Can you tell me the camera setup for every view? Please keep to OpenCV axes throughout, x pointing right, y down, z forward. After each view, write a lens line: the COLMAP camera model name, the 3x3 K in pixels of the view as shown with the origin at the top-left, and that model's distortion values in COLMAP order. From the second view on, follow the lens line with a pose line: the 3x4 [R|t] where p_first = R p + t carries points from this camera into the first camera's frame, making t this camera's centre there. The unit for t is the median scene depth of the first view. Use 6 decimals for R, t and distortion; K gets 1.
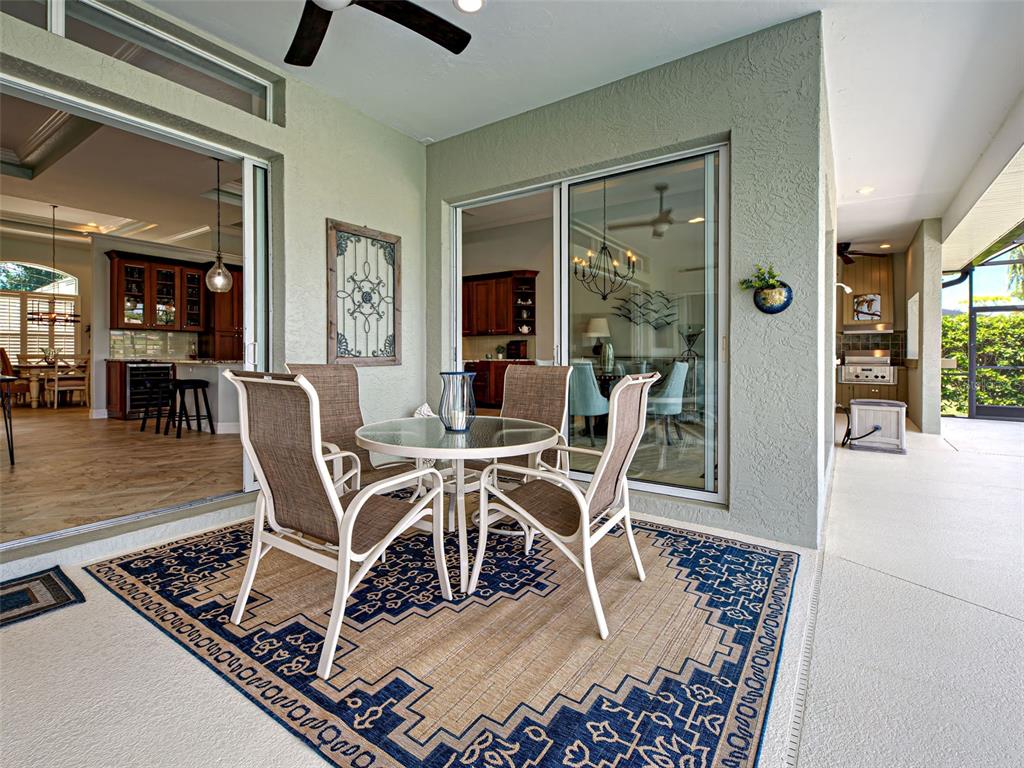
lens RADIAL K [[483.9, 0, 511.2], [0, 483.9, 363.3], [0, 0, 1]] dist [0.001718, 0.000313]
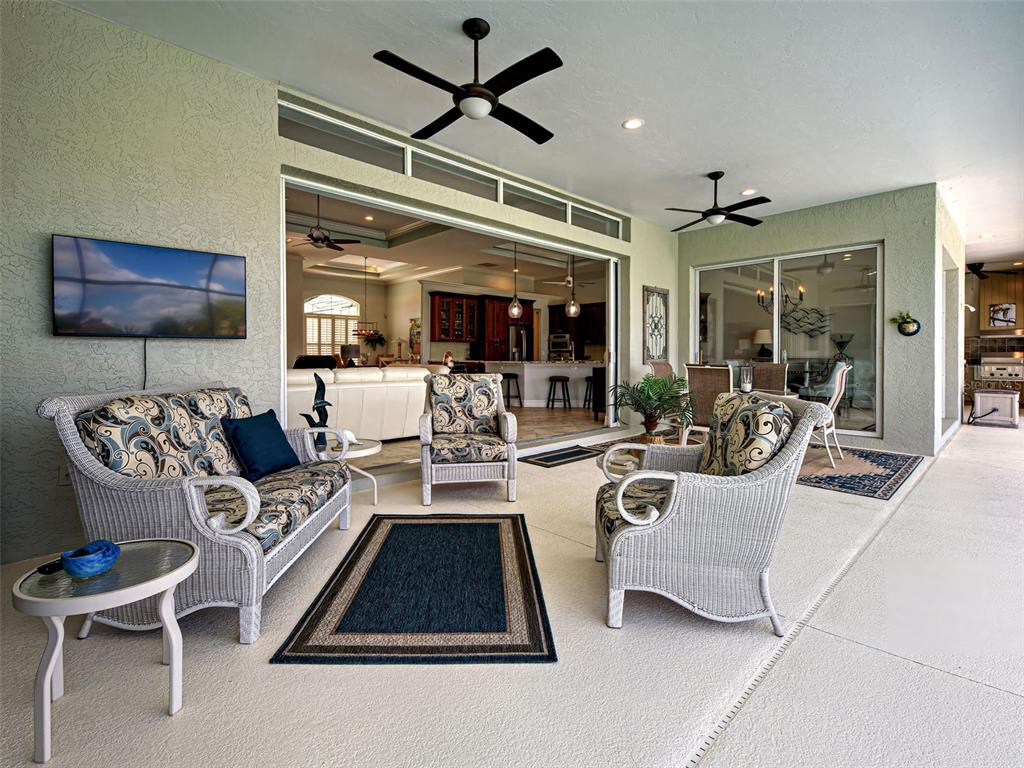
lens RADIAL K [[496.0, 0, 514.0], [0, 496.0, 365.6], [0, 0, 1]] dist [-0.001478, -0.000711]
pose [[0.983309, 0.000708, -0.181944, -0.458588], [-0.000491, 0.999999, 0.001239, 0.009663], [0.181945, -0.001128, 0.983308, -0.868064]]
